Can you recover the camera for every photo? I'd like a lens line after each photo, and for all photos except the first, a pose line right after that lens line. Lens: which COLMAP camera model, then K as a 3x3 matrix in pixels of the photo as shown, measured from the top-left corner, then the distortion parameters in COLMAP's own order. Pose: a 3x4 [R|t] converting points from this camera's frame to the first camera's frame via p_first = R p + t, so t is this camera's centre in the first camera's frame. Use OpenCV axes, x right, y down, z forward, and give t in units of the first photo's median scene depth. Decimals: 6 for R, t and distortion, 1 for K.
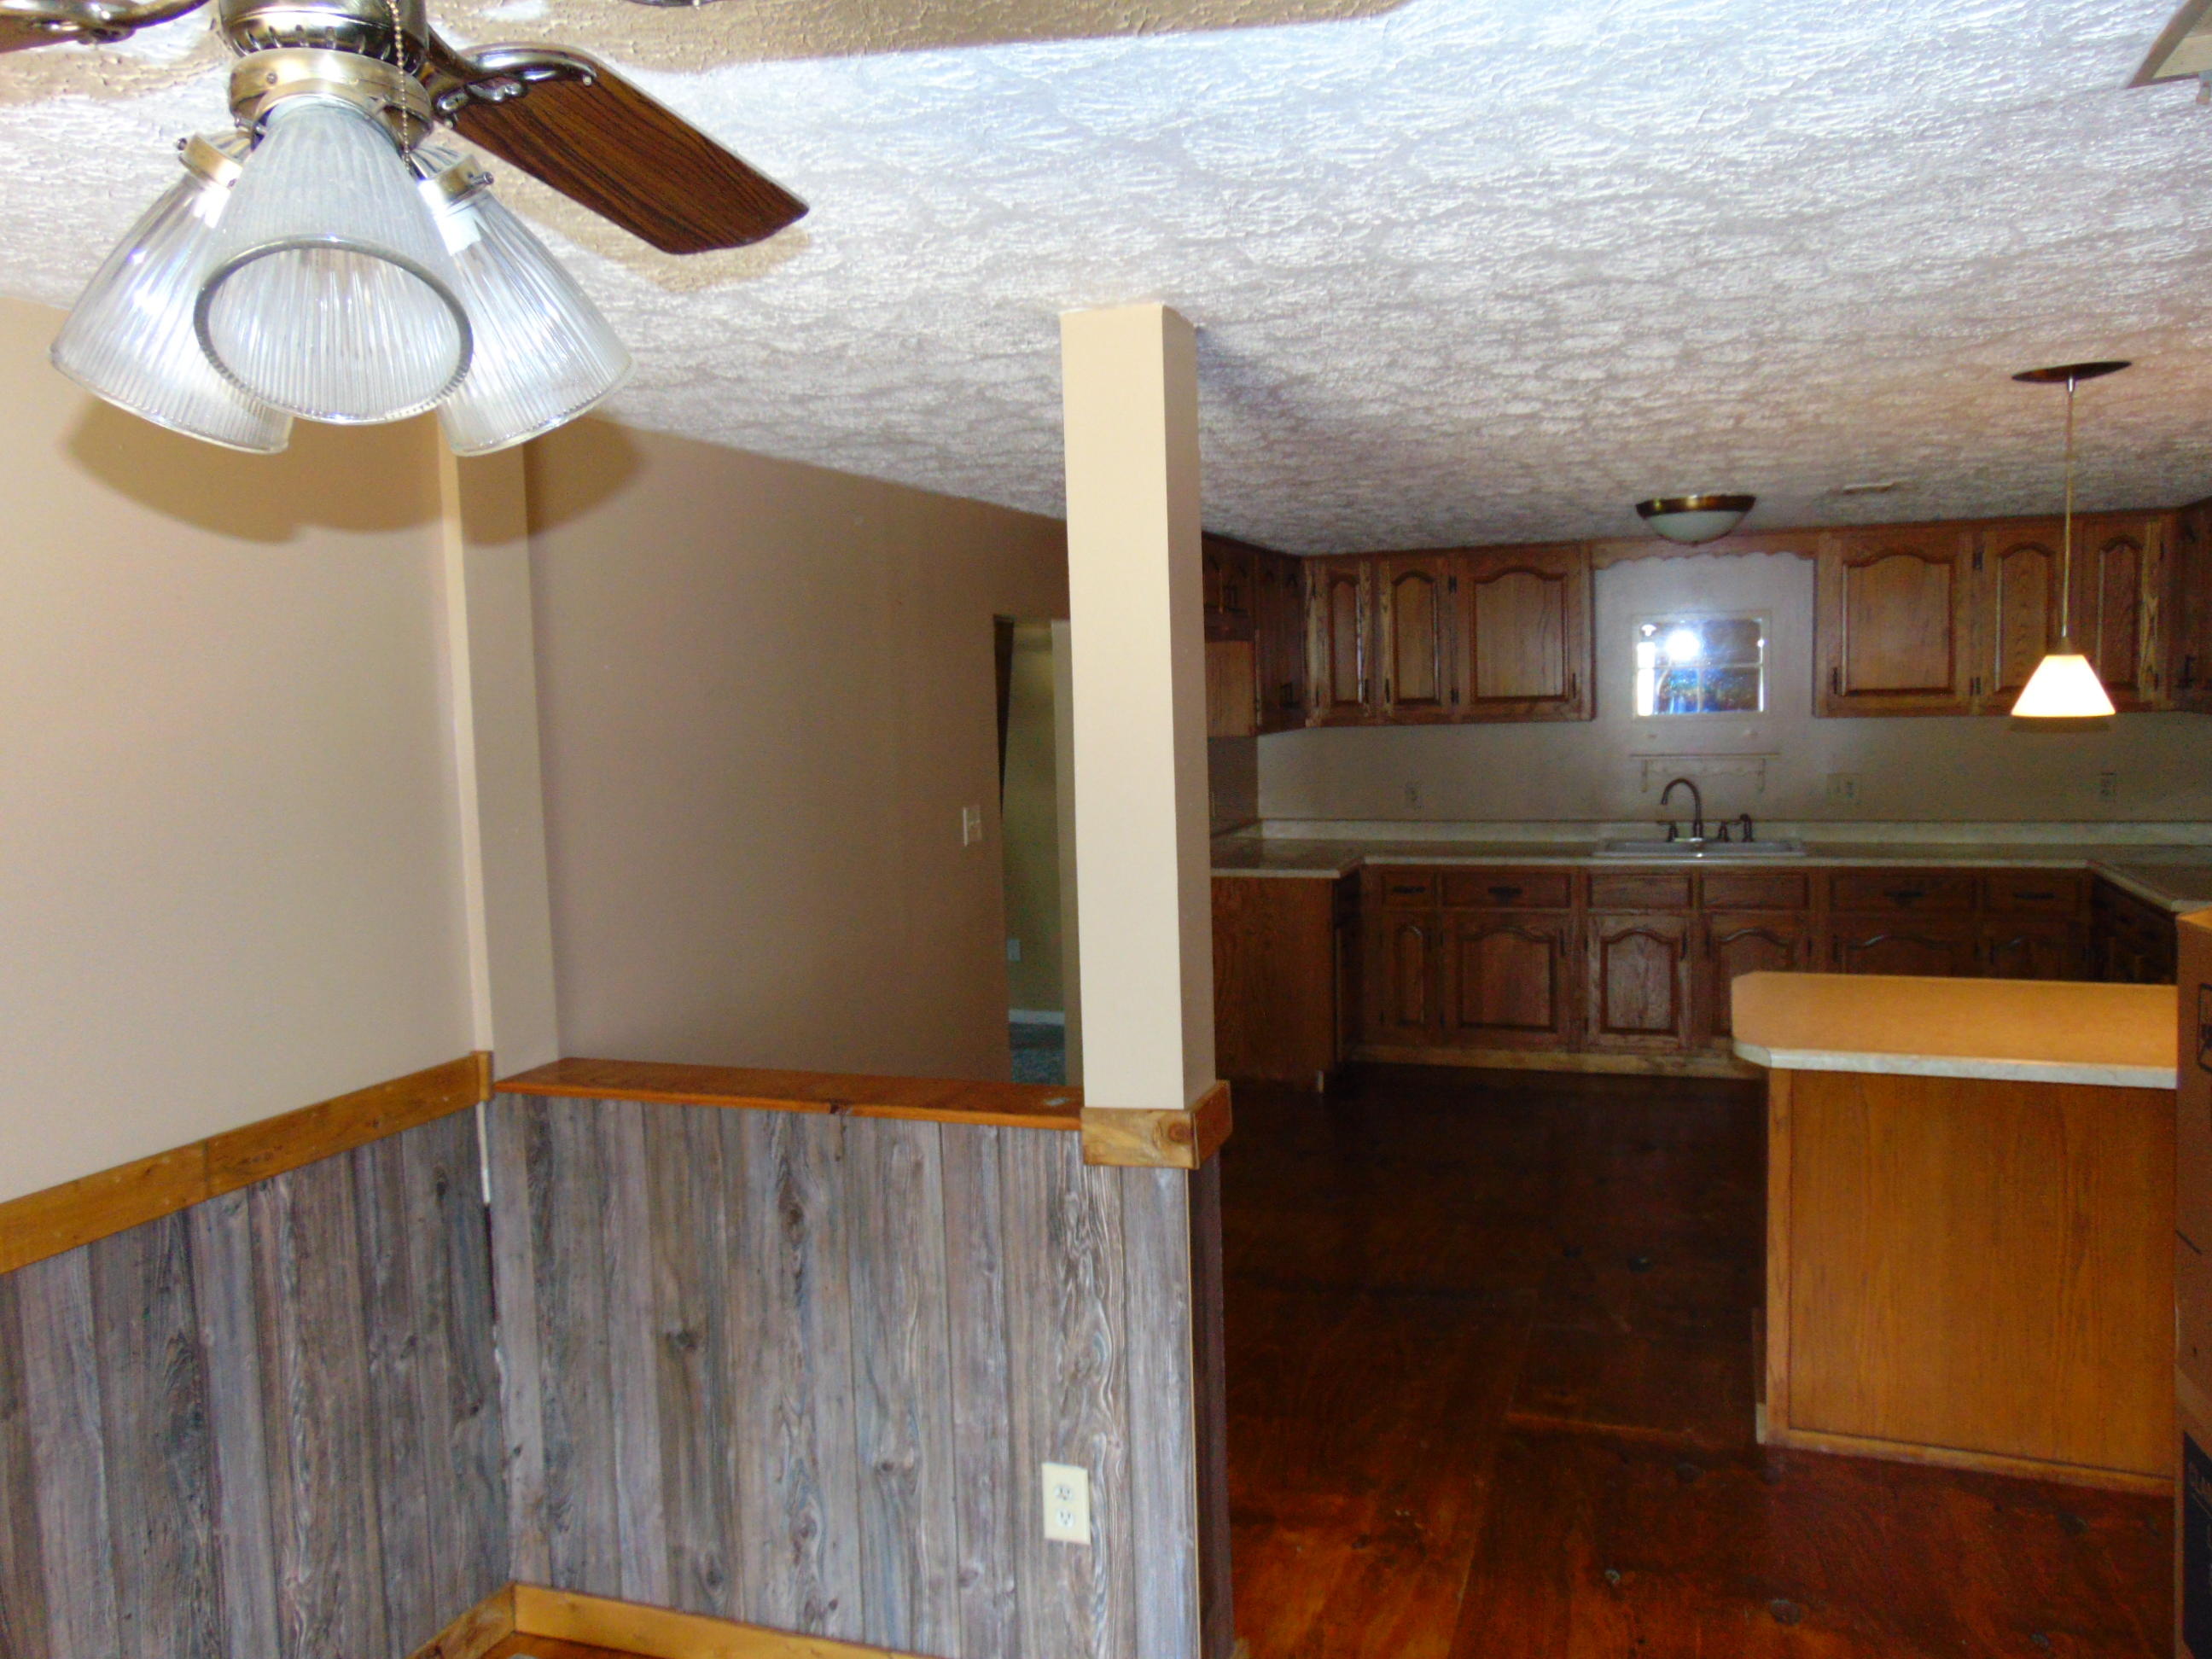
lens RADIAL K [[1671.9, 0, 1107.1], [0, 1671.9, 819.9], [0, 0, 1]] dist [-0.009818, 0.049298]
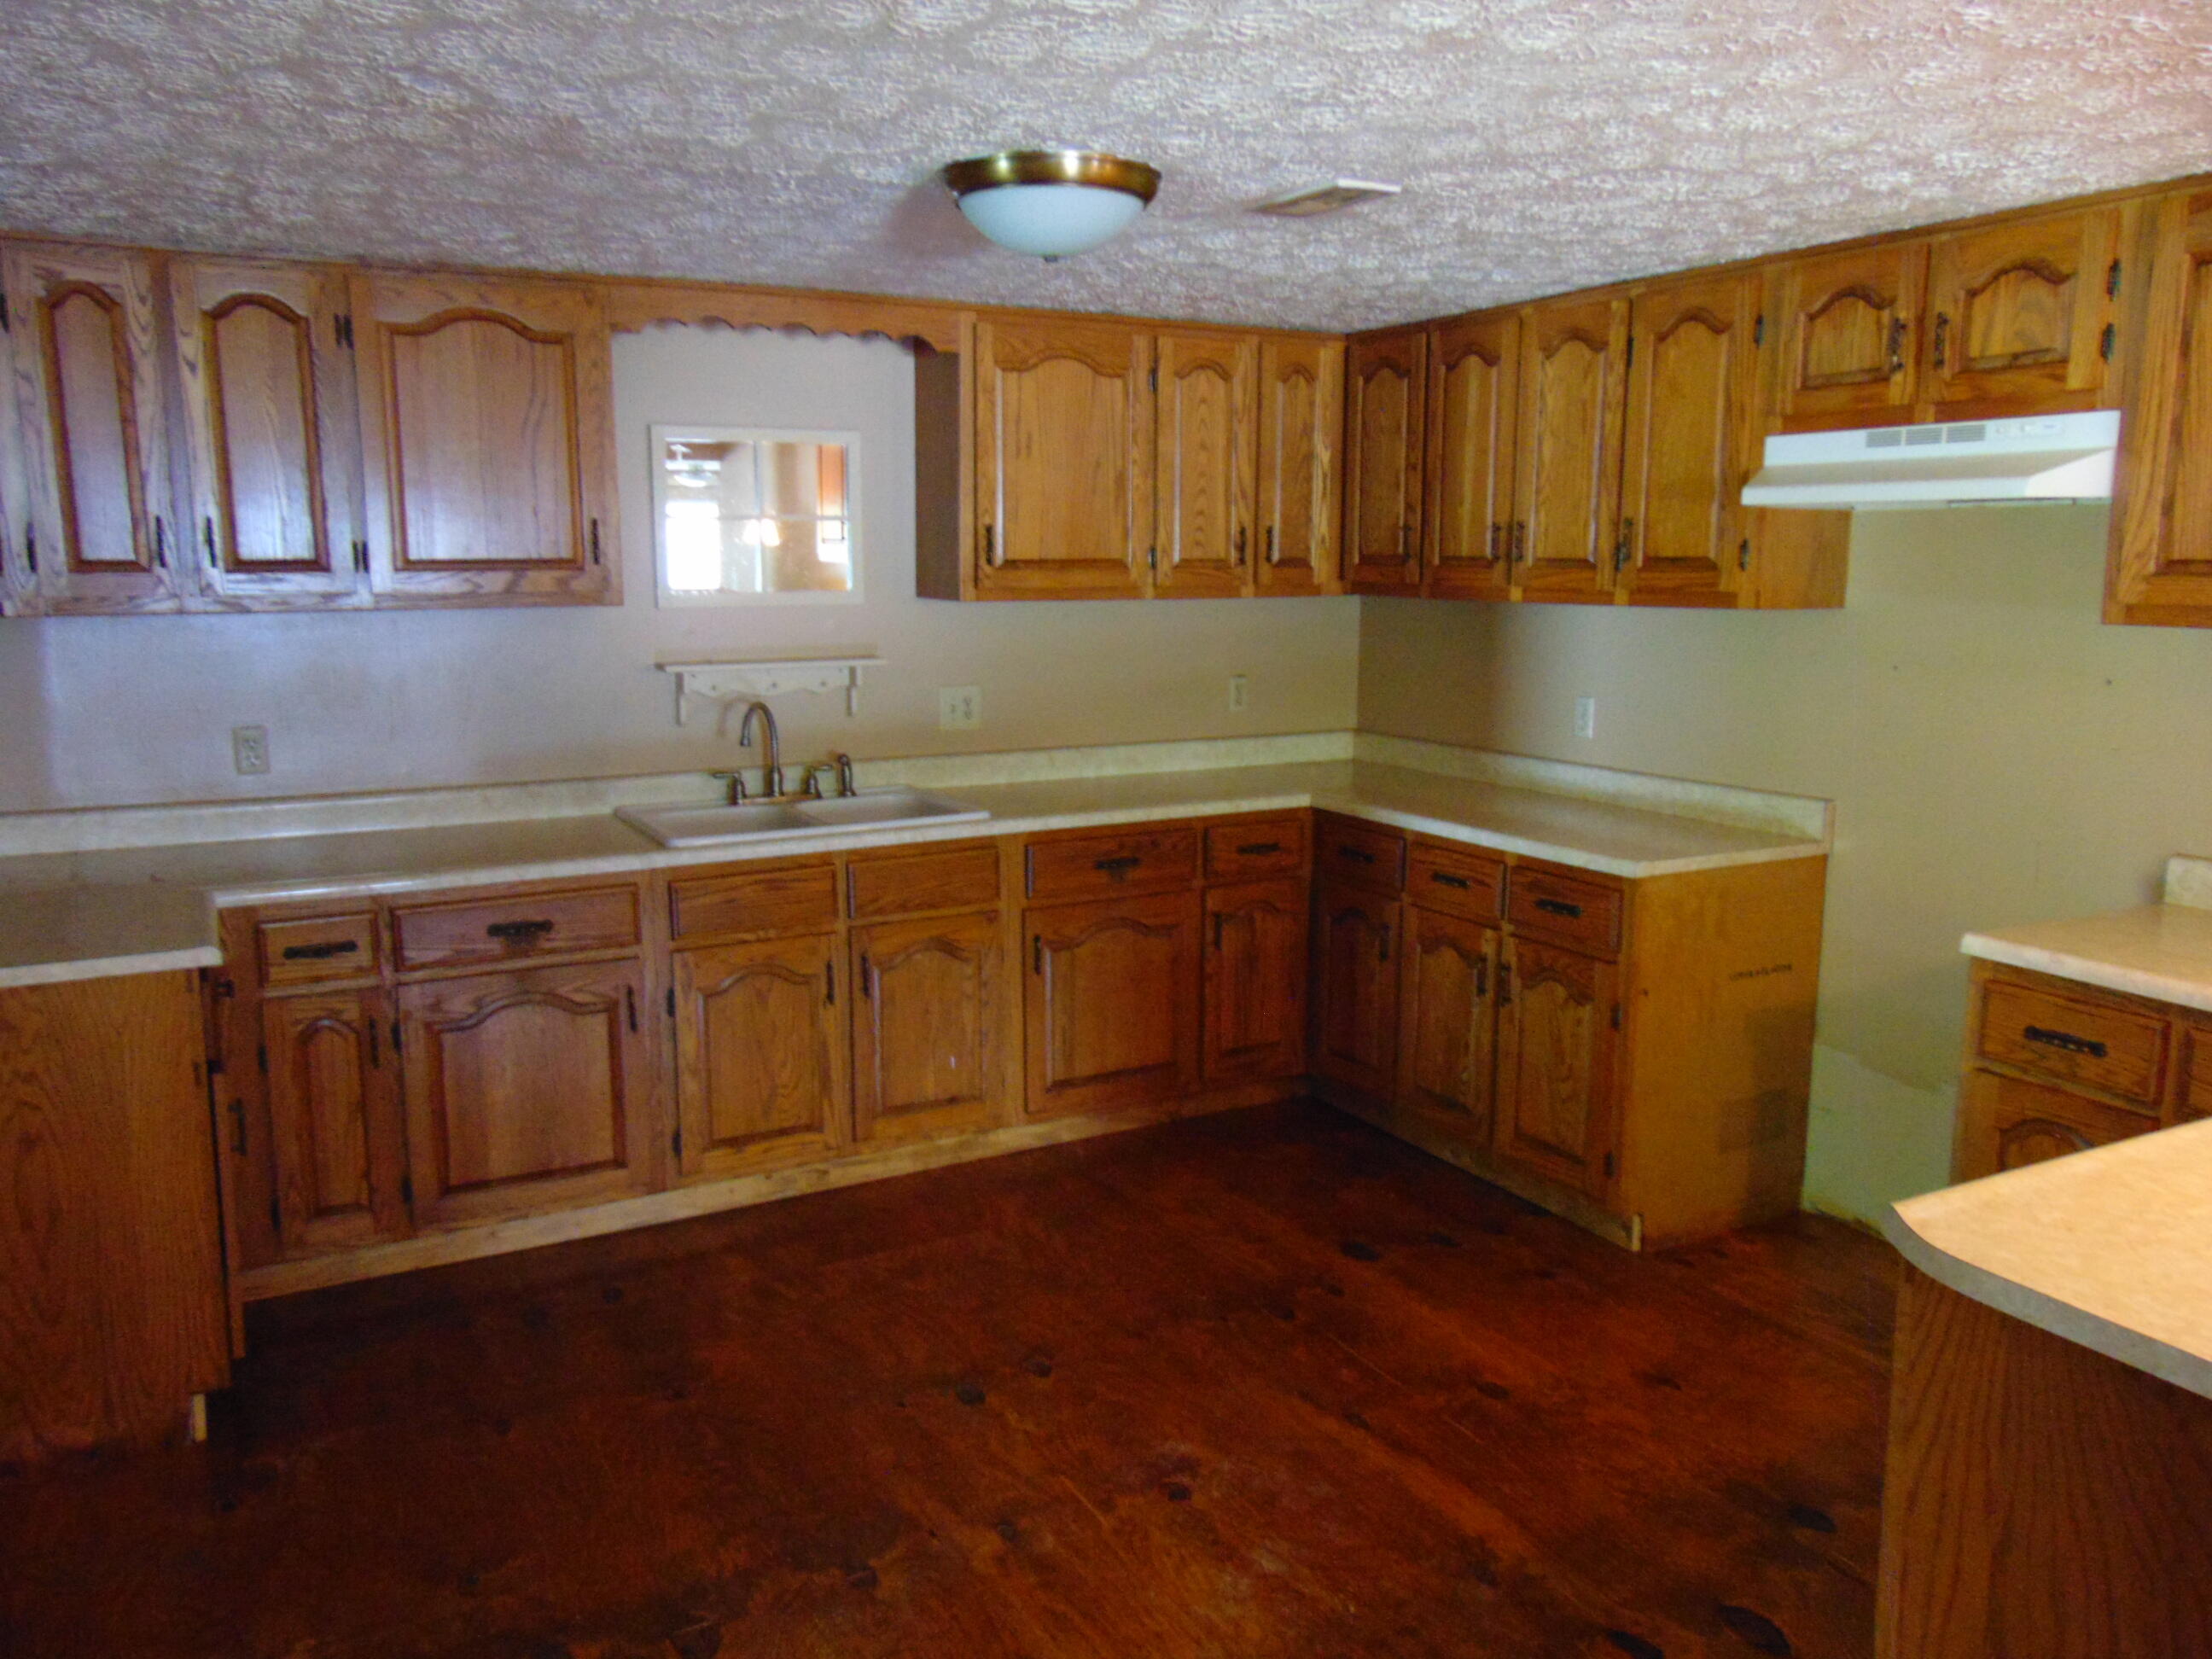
lens RADIAL K [[1671.9, 0, 1107.1], [0, 1671.9, 819.9], [0, 0, 1]] dist [-0.009818, 0.049298]
pose [[0.670830, -0.091191, 0.735983, -0.024205], [0.042163, 0.995496, 0.084915, -0.029274], [-0.740412, -0.025933, 0.671653, 0.513335]]
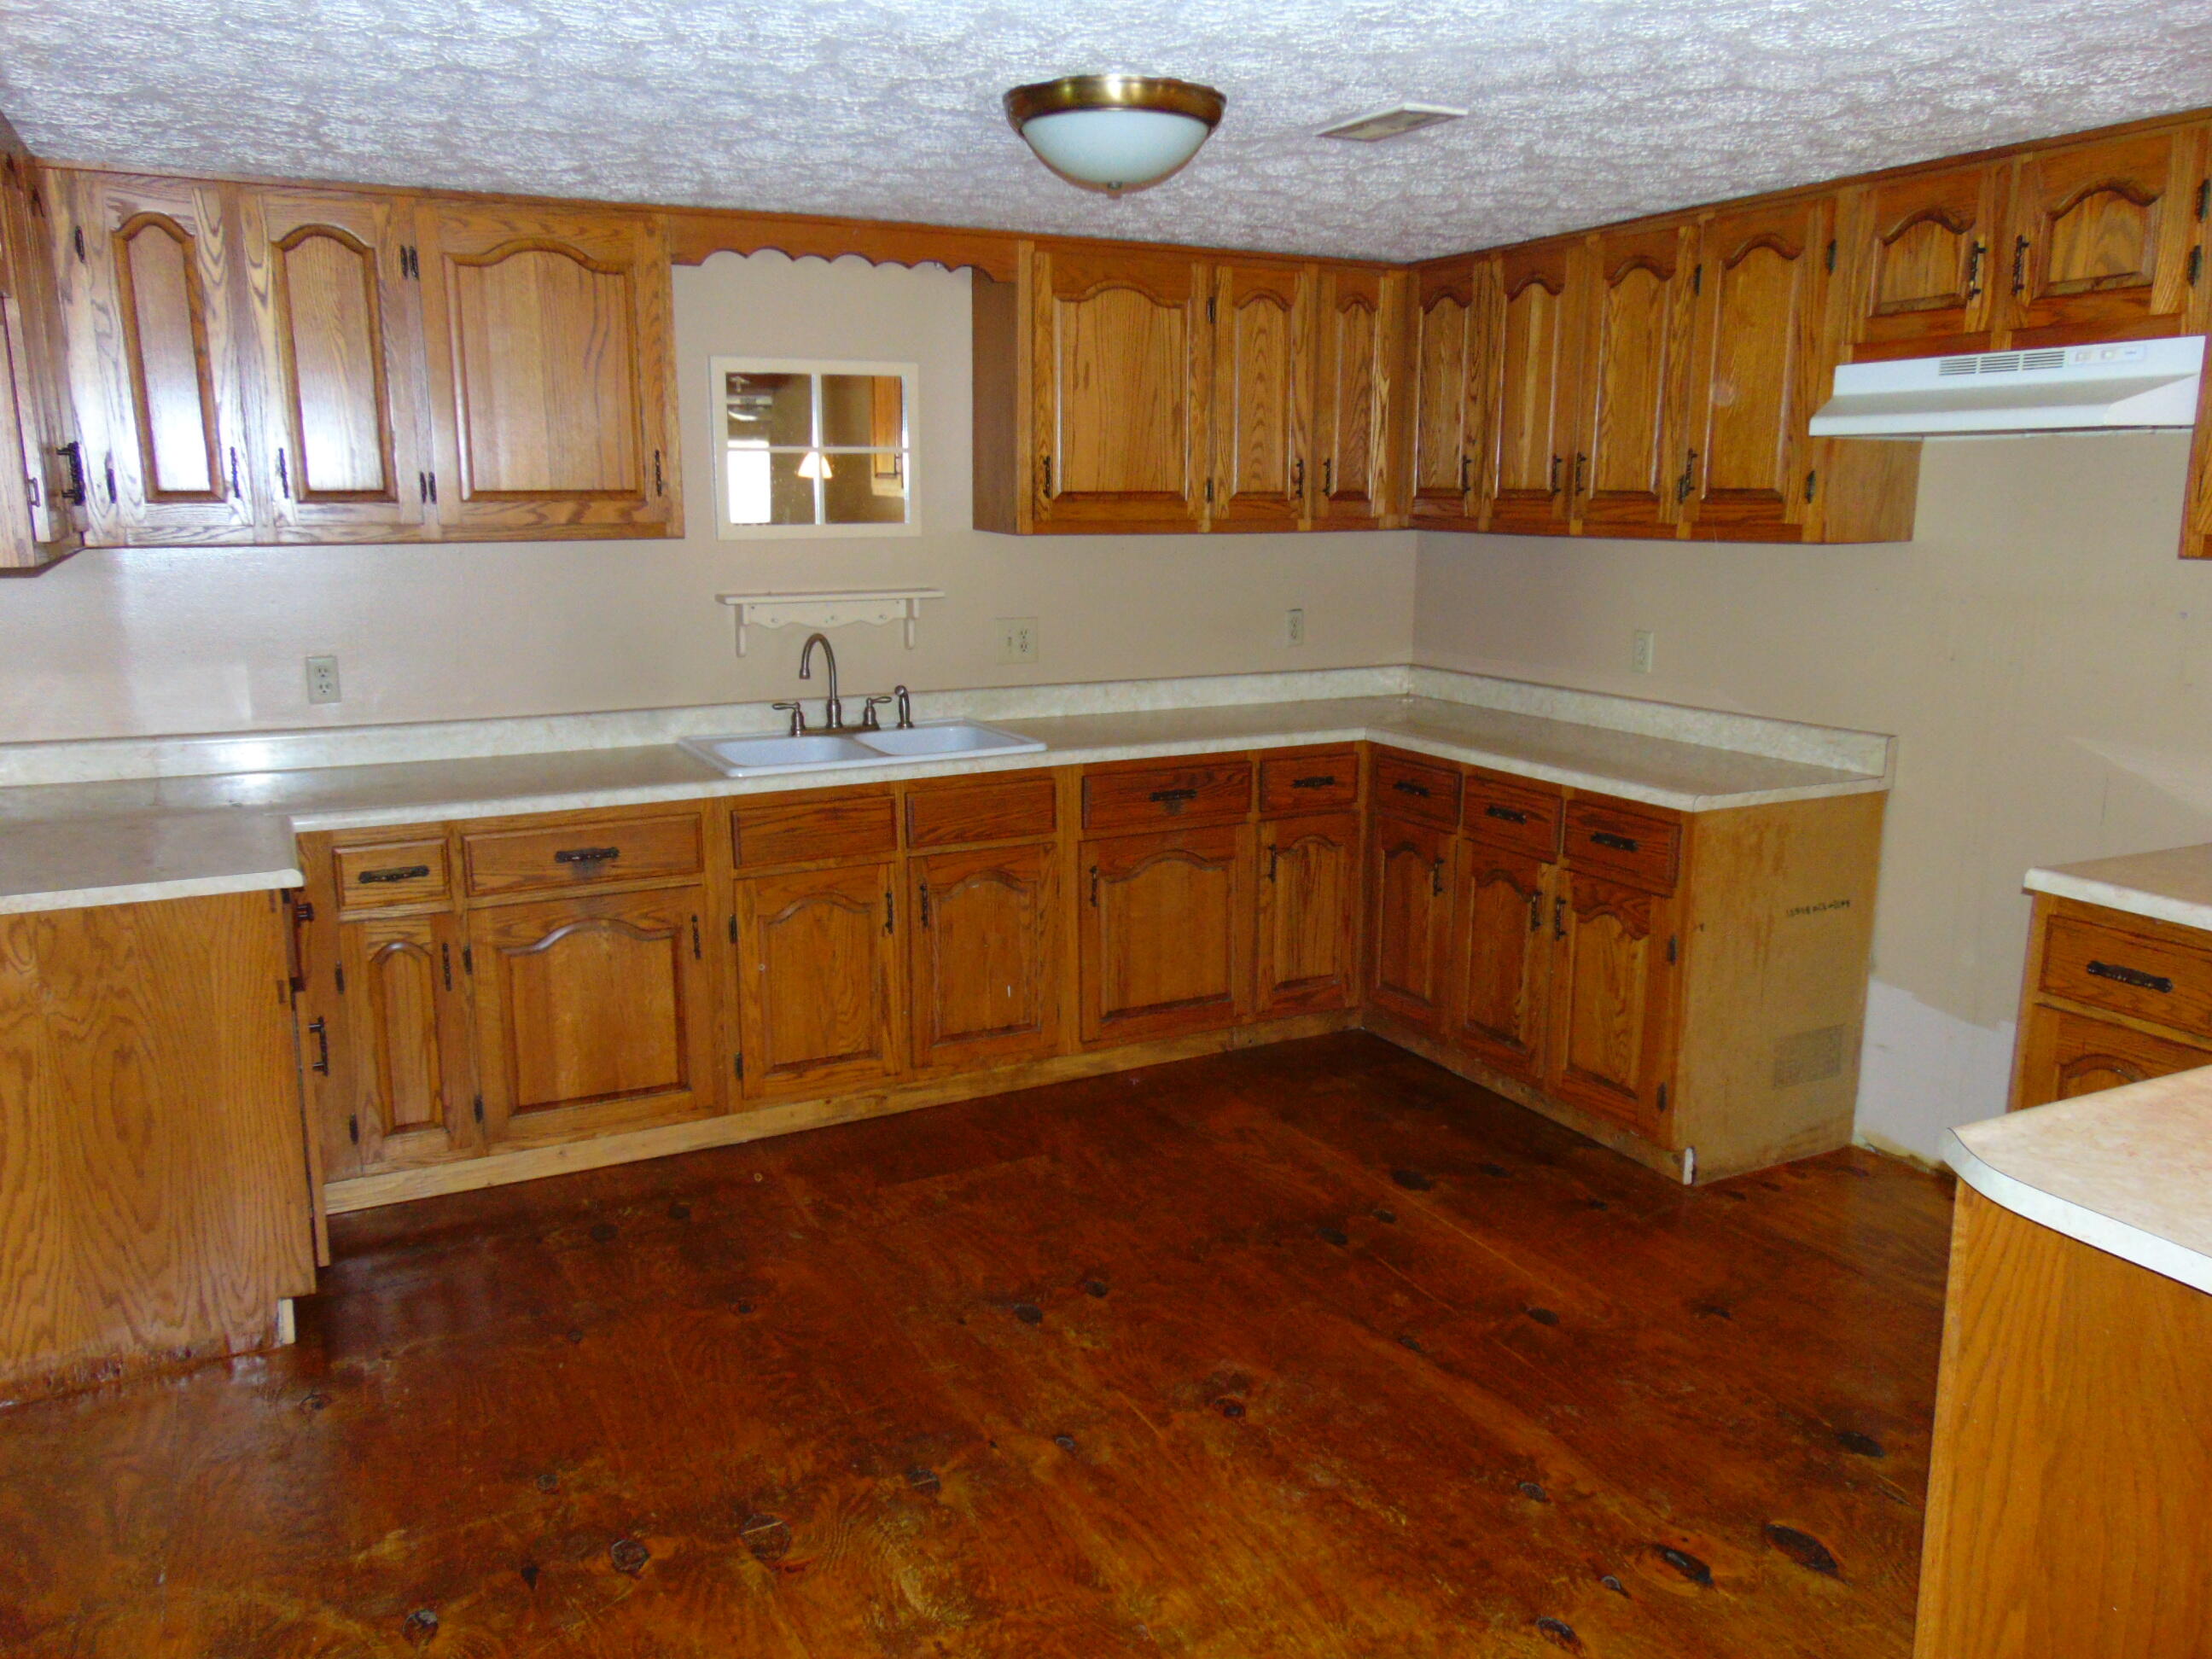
lens RADIAL K [[1671.9, 0, 1107.1], [0, 1671.9, 819.9], [0, 0, 1]] dist [-0.009818, 0.049298]
pose [[0.691859, -0.113823, 0.713005, -0.029267], [0.039408, 0.991977, 0.120119, -0.027317], [-0.720957, -0.055007, 0.690794, 0.513091]]
